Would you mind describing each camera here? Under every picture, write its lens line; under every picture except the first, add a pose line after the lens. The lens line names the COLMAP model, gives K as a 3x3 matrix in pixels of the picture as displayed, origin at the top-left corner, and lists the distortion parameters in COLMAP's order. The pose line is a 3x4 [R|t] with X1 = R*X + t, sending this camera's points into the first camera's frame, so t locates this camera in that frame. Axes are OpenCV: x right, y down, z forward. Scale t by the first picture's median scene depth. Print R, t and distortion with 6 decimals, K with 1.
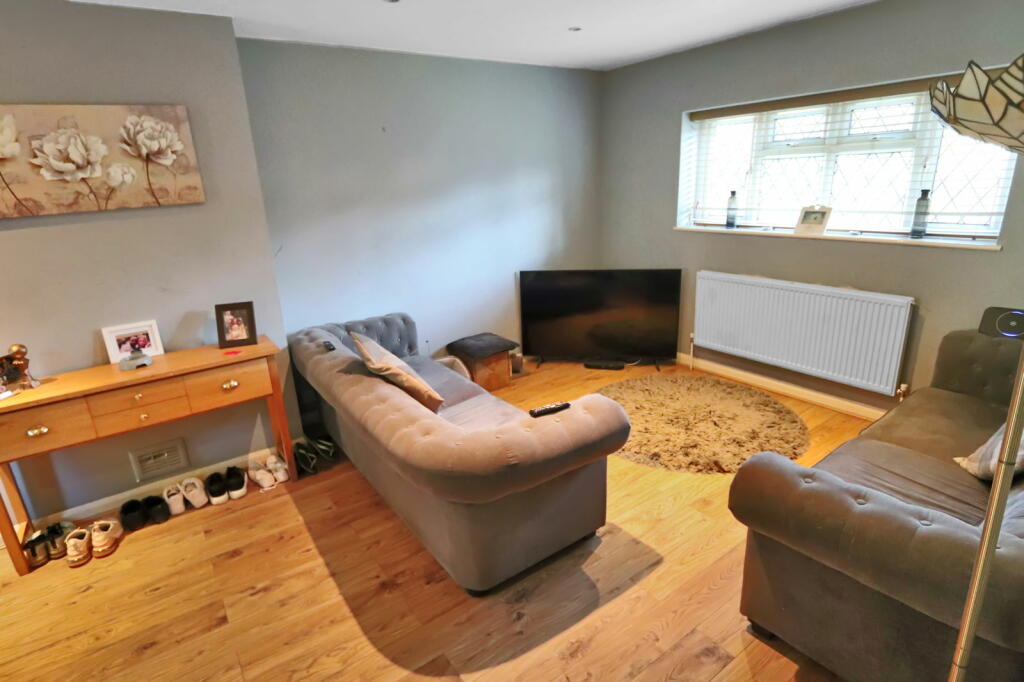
lens RADIAL K [[528.0, 0, 494.3], [0, 528.0, 339.5], [0, 0, 1]] dist [-0.015799, 0.001995]
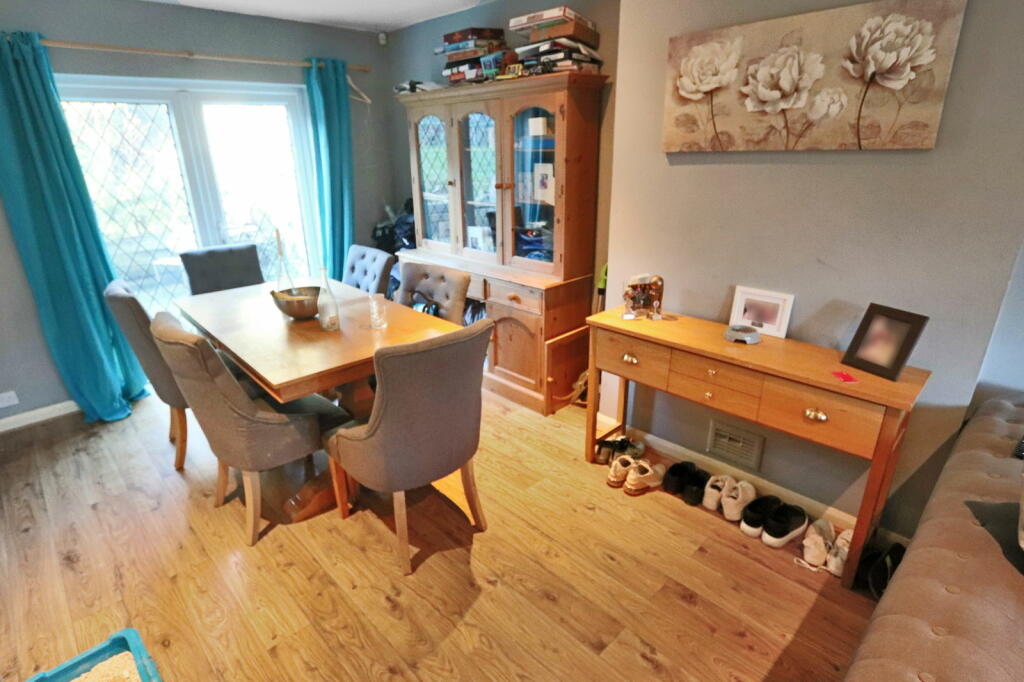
lens RADIAL K [[528.0, 0, 494.3], [0, 528.0, 339.5], [0, 0, 1]] dist [-0.015799, 0.001995]
pose [[0.152873, 0.391701, -0.907304, 0.033711], [-0.277245, 0.898225, 0.341068, -0.133365], [0.948560, 0.199405, 0.245911, 0.421541]]
